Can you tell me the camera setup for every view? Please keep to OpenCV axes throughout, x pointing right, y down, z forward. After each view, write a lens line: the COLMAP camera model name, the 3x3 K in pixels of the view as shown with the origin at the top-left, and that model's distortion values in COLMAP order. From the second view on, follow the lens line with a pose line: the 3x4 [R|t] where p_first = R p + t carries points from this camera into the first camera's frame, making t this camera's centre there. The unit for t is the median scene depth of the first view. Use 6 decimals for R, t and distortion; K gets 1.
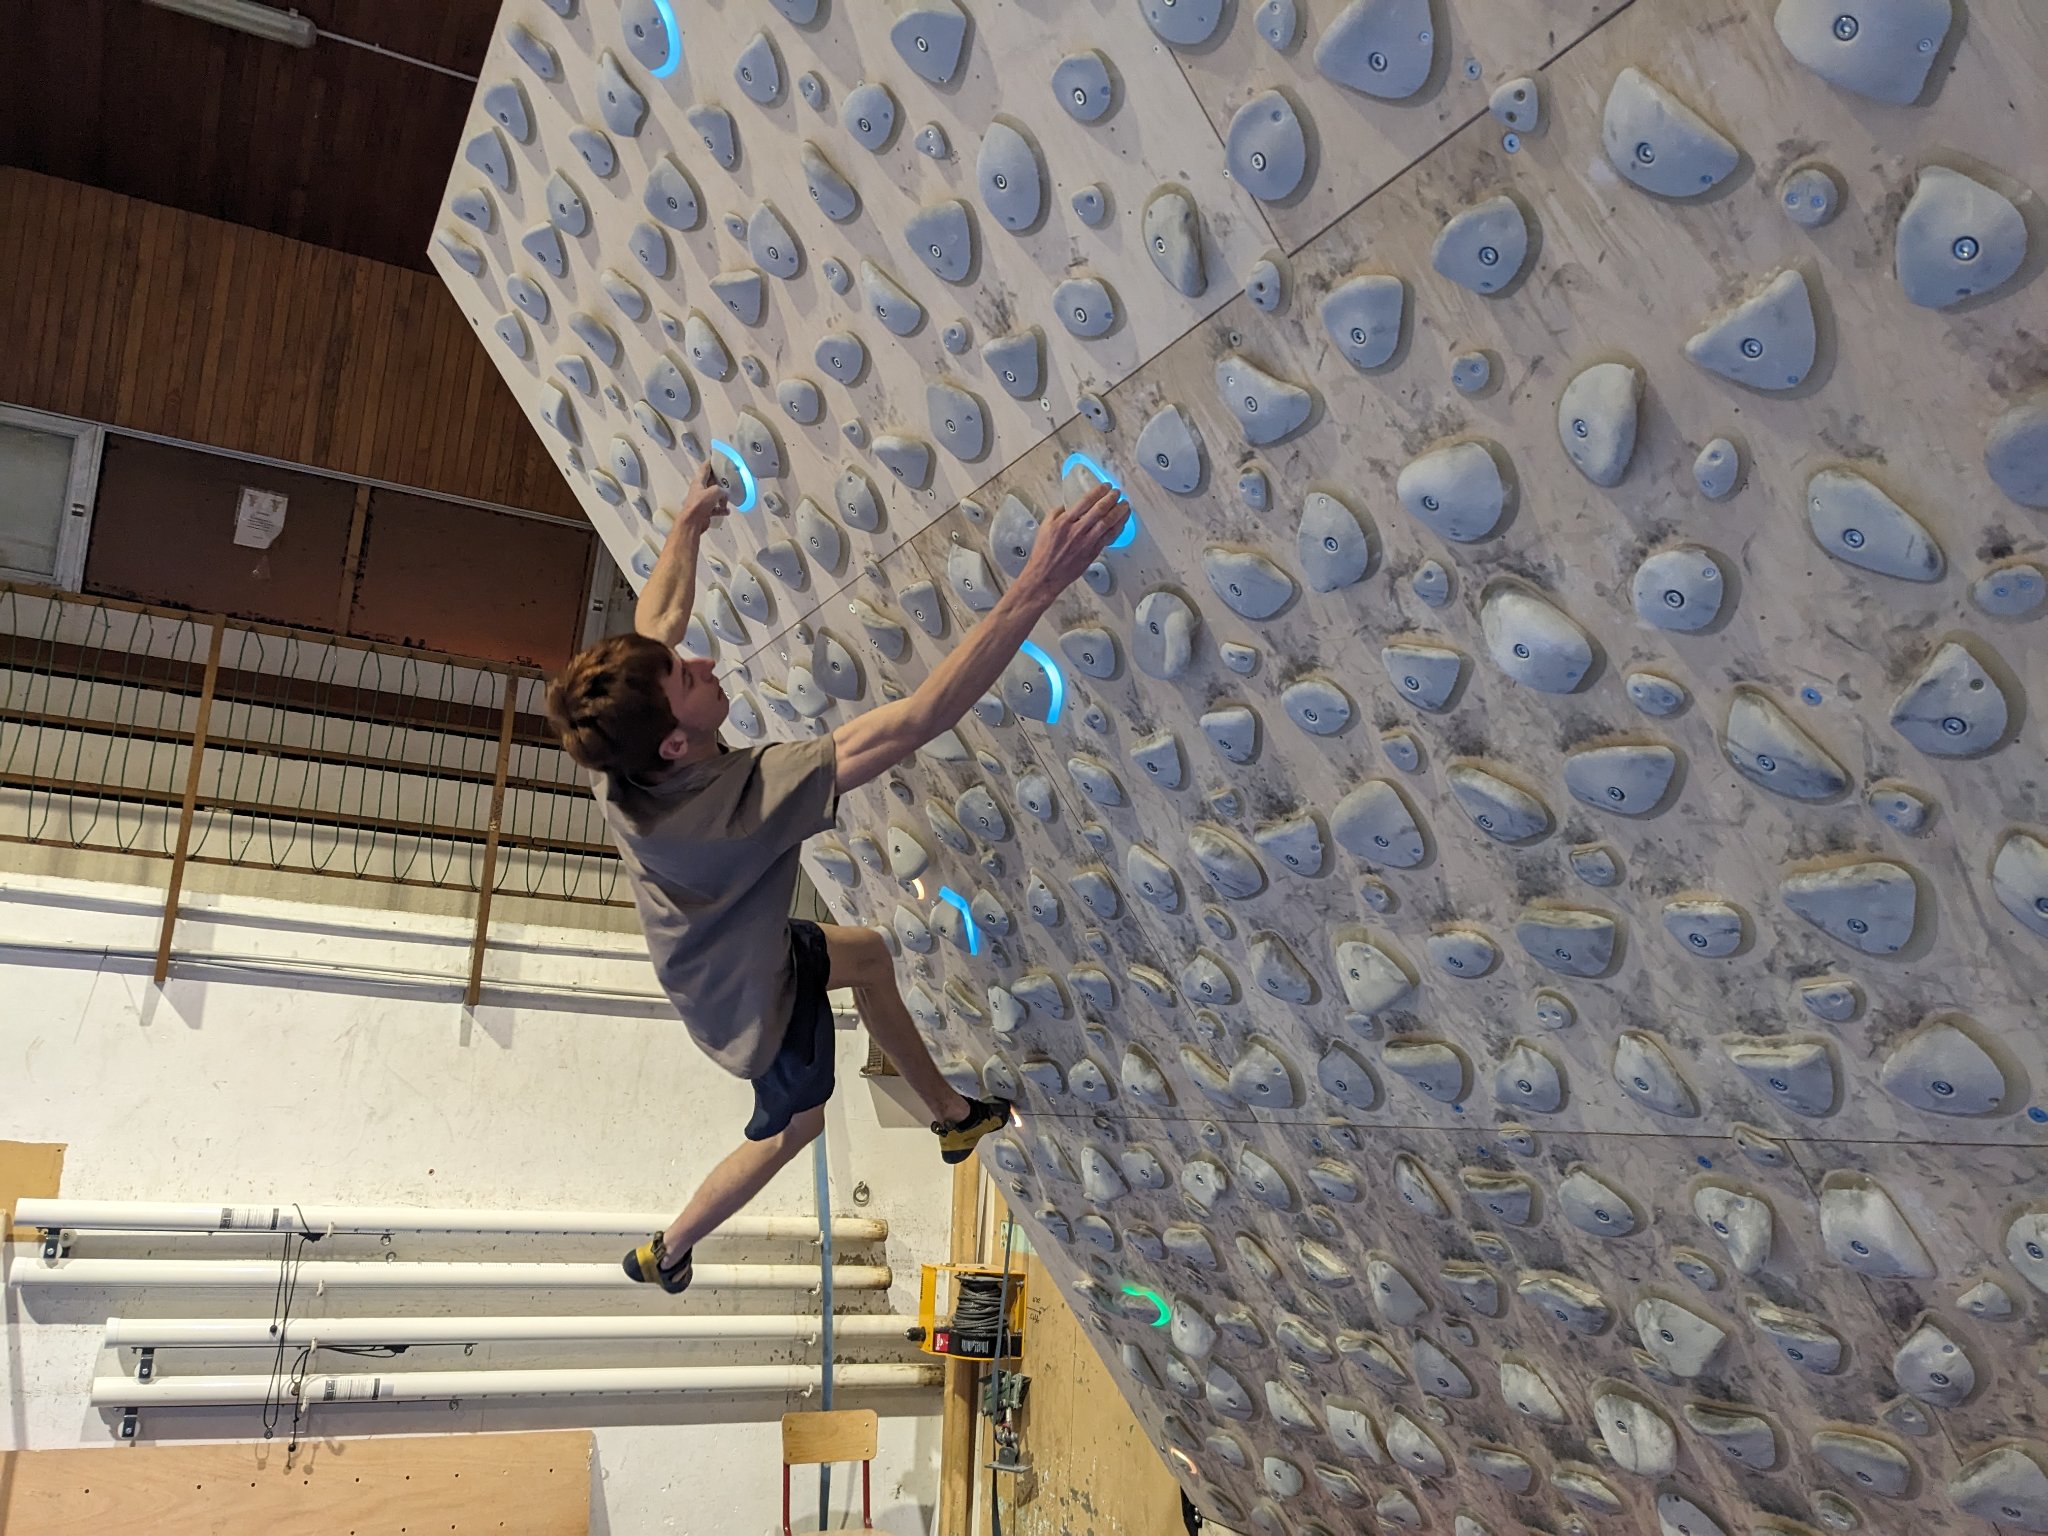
lens RADIAL K [[1591.9, 0, 1002.4], [0, 1591.9, 767.9], [0, 0, 1]] dist [0.067096, -0.096259]
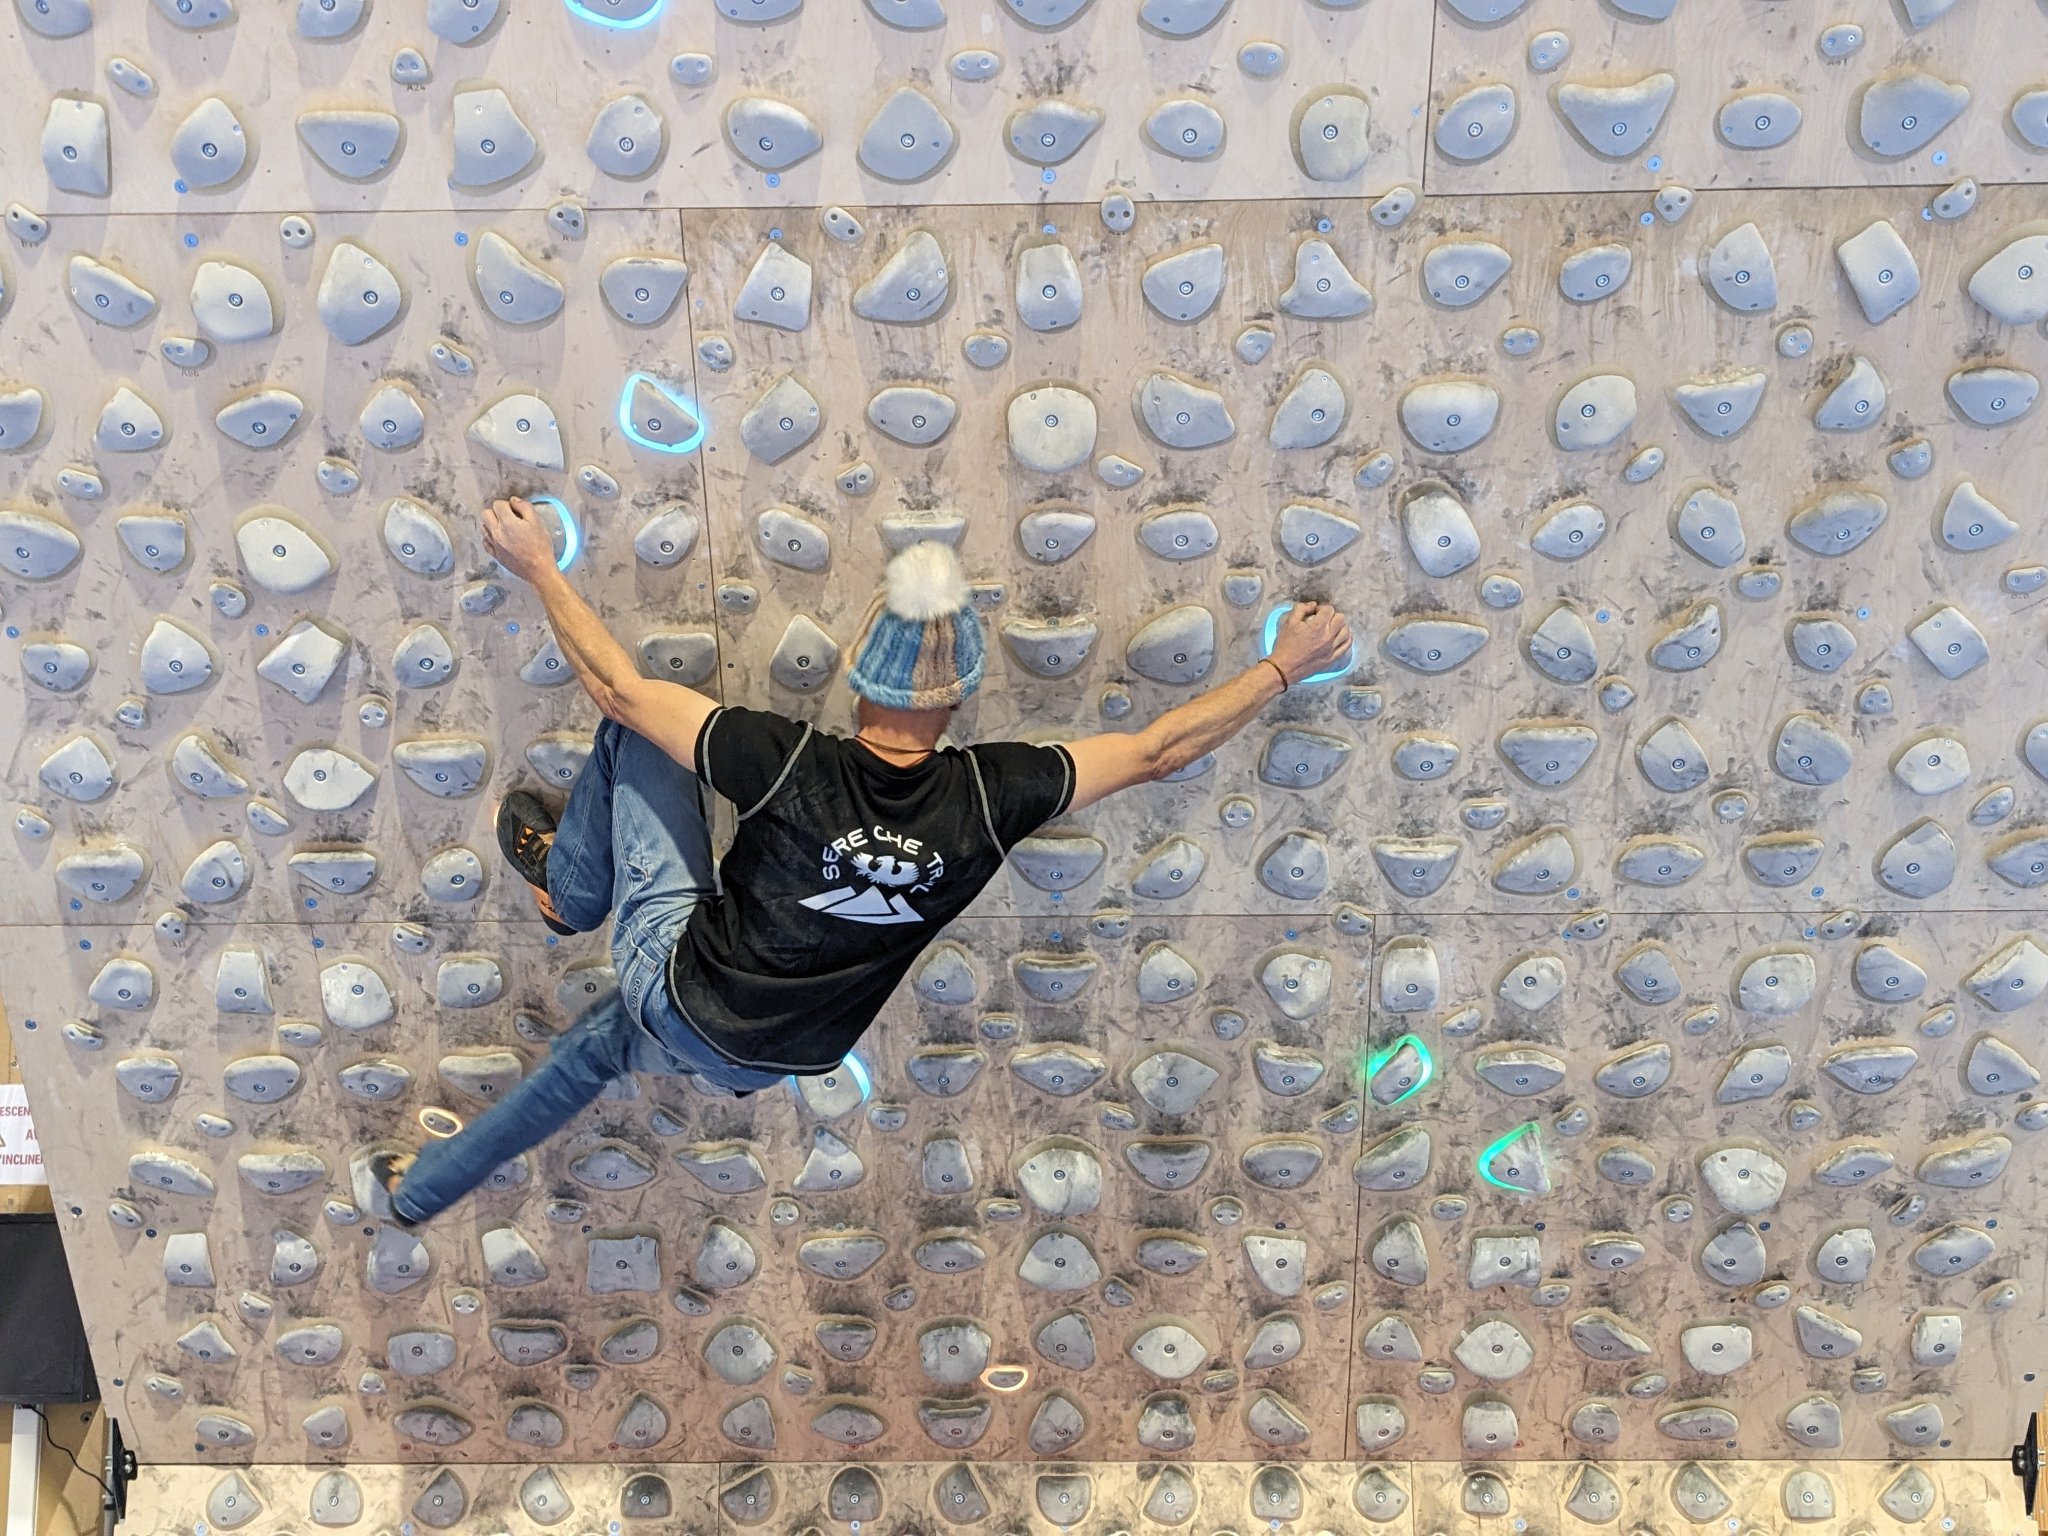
lens RADIAL K [[2377.5, 0, 969.5], [0, 2377.5, 730.9], [0, 0, 1]] dist [0.112846, -0.295635]
pose [[0.485729, 0.108610, 0.867335, -1.166285], [-0.167465, 0.985433, -0.029614, 0.153690], [-0.857918, -0.130864, 0.496842, 0.239797]]
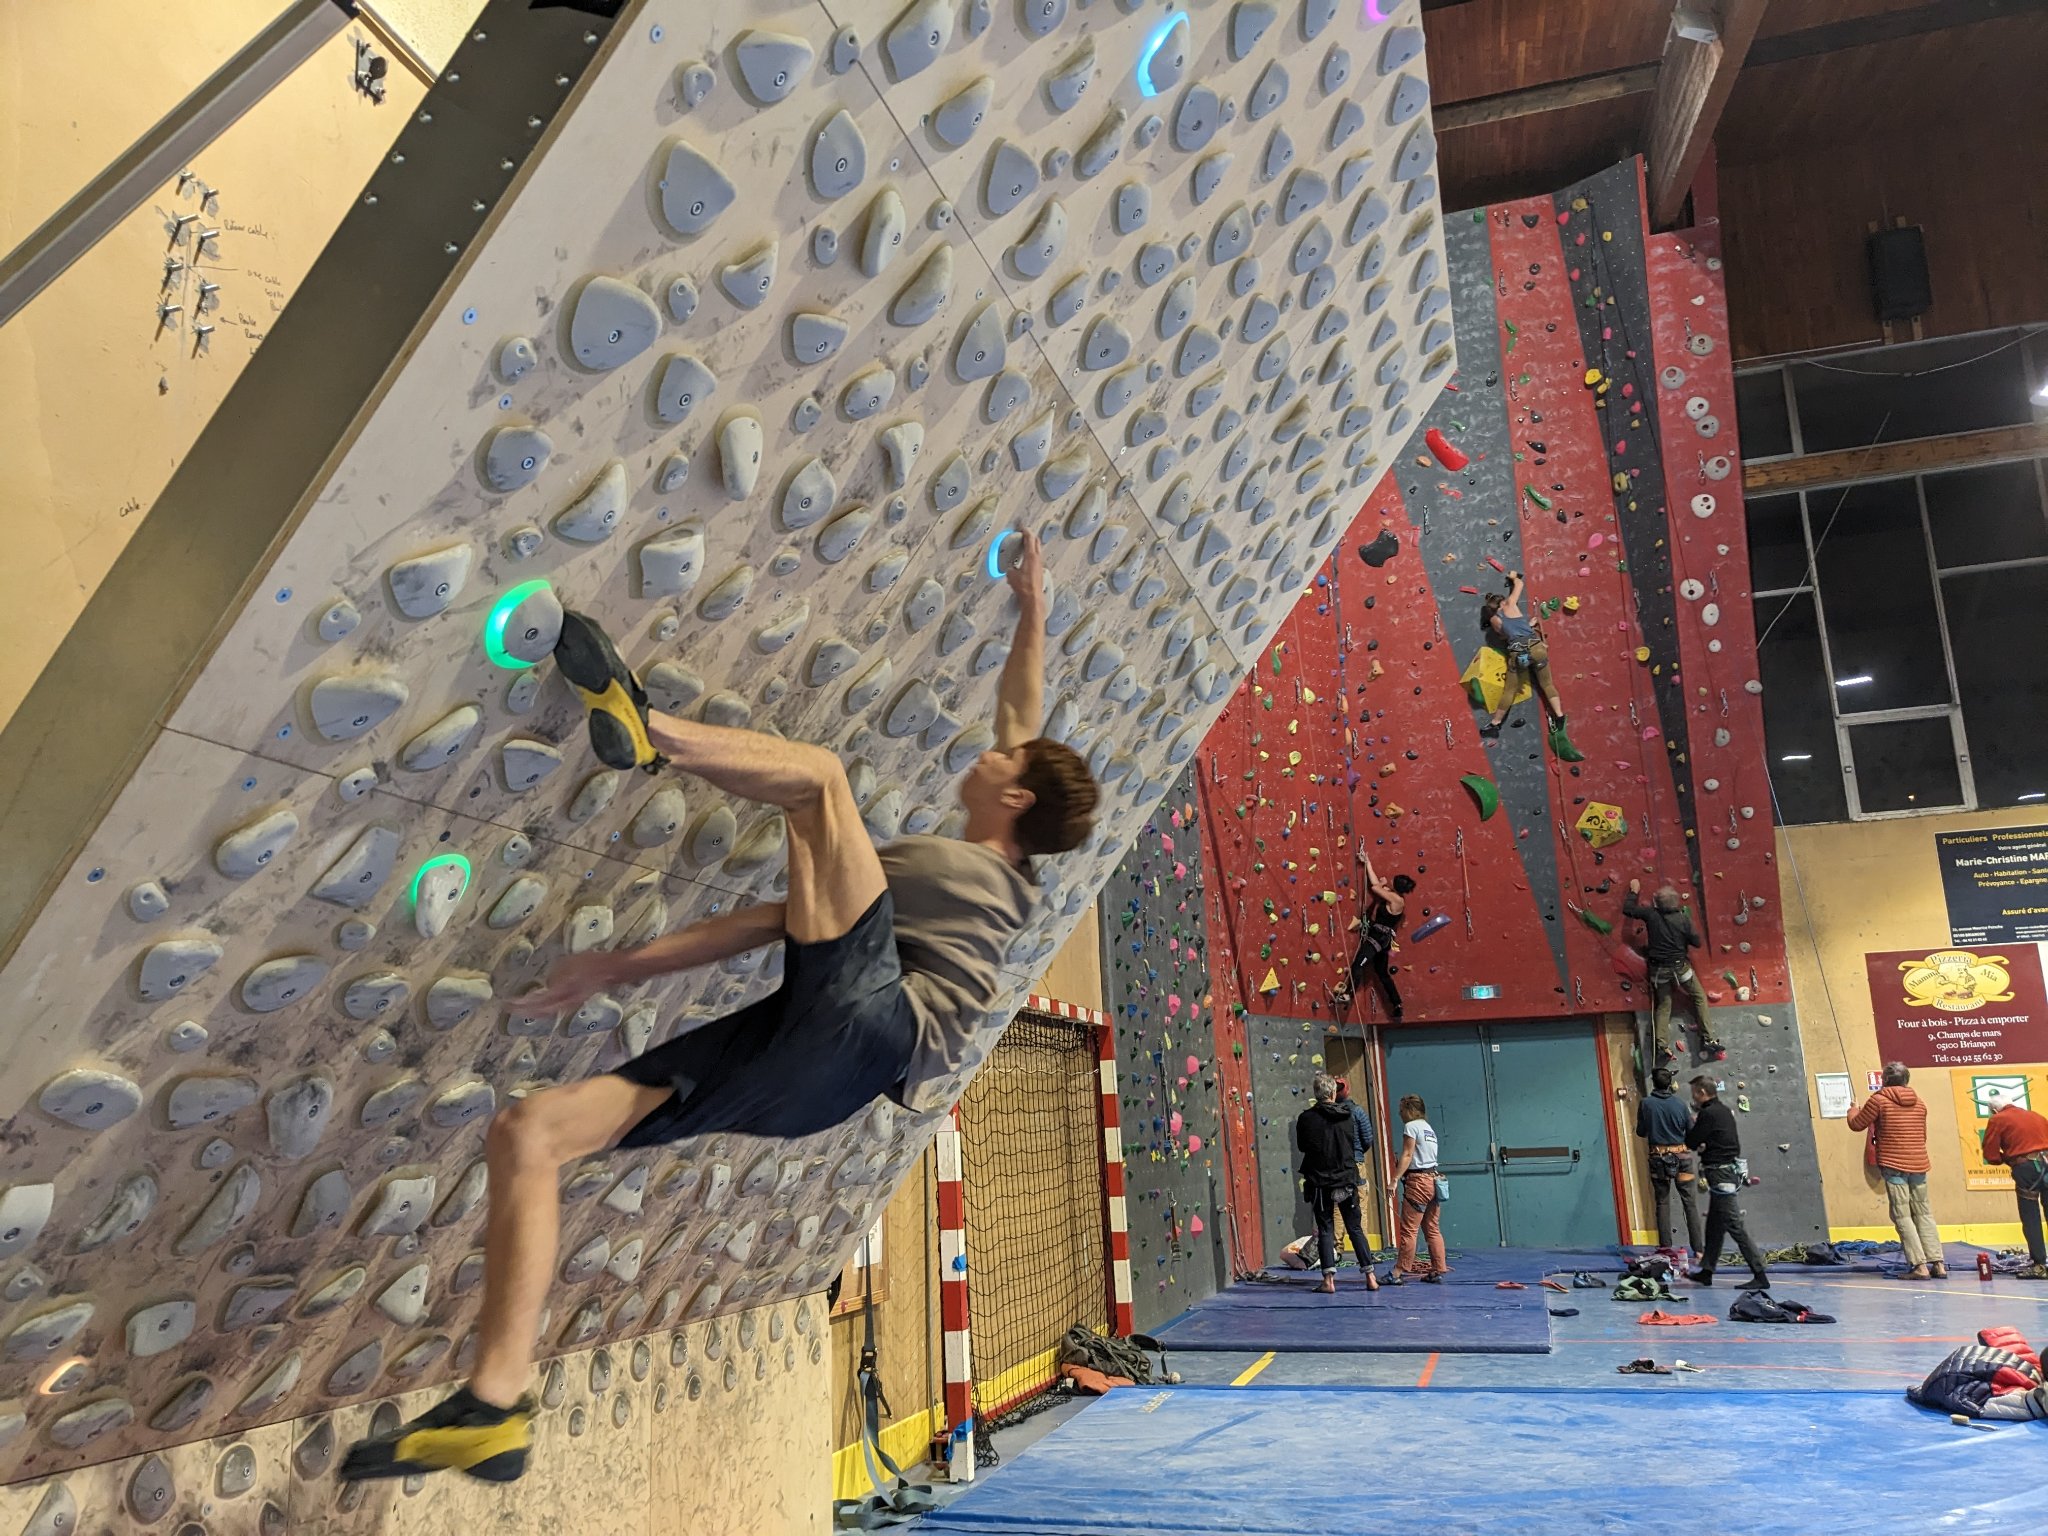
lens RADIAL K [[1606.4, 0, 985.9], [0, 1606.4, 769.0], [0, 0, 1]] dist [0.050391, -0.079493]
pose [[-0.700074, 0.135868, 0.701025, -0.866497], [-0.161458, 0.926187, -0.340747, 0.568541], [-0.695577, -0.351735, -0.626463, 1.826713]]
